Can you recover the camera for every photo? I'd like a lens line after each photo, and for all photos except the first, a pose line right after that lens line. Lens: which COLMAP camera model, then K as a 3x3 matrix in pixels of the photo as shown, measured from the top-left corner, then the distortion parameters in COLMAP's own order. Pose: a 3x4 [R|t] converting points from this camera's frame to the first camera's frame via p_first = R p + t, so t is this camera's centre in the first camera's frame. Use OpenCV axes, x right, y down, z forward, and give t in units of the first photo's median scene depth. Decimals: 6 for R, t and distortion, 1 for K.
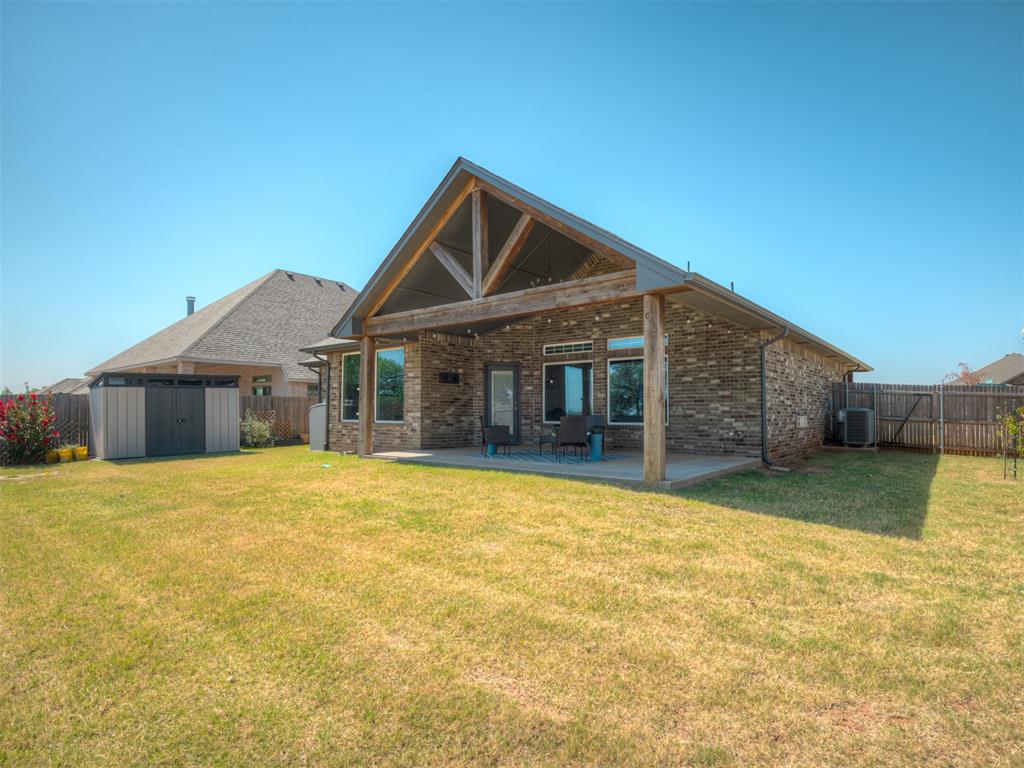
lens RADIAL K [[530.3, 0, 521.1], [0, 530.3, 387.2], [0, 0, 1]] dist [0.002475, -0.004601]
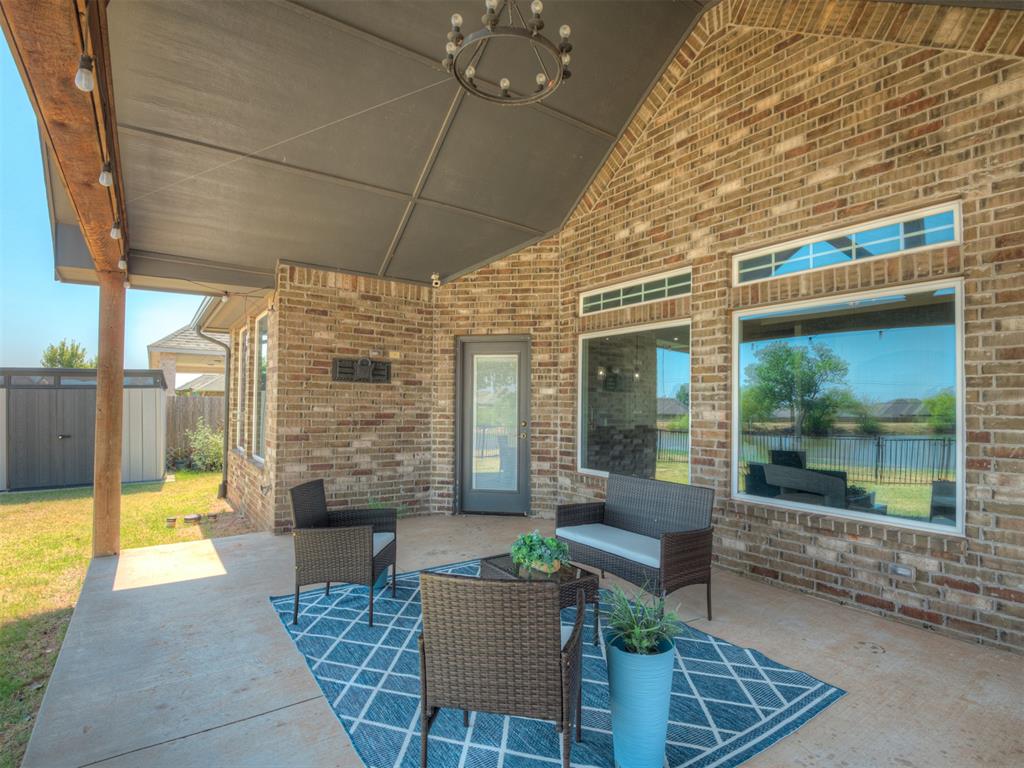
lens RADIAL K [[530.3, 0, 513.5], [0, 530.3, 392.1], [0, 0, 1]] dist [0.002475, -0.004601]
pose [[0.965013, 0.002422, -0.262191, 0.106550], [0.003236, 0.999771, 0.021146, -0.007486], [0.262182, -0.021255, 0.964784, 0.575196]]
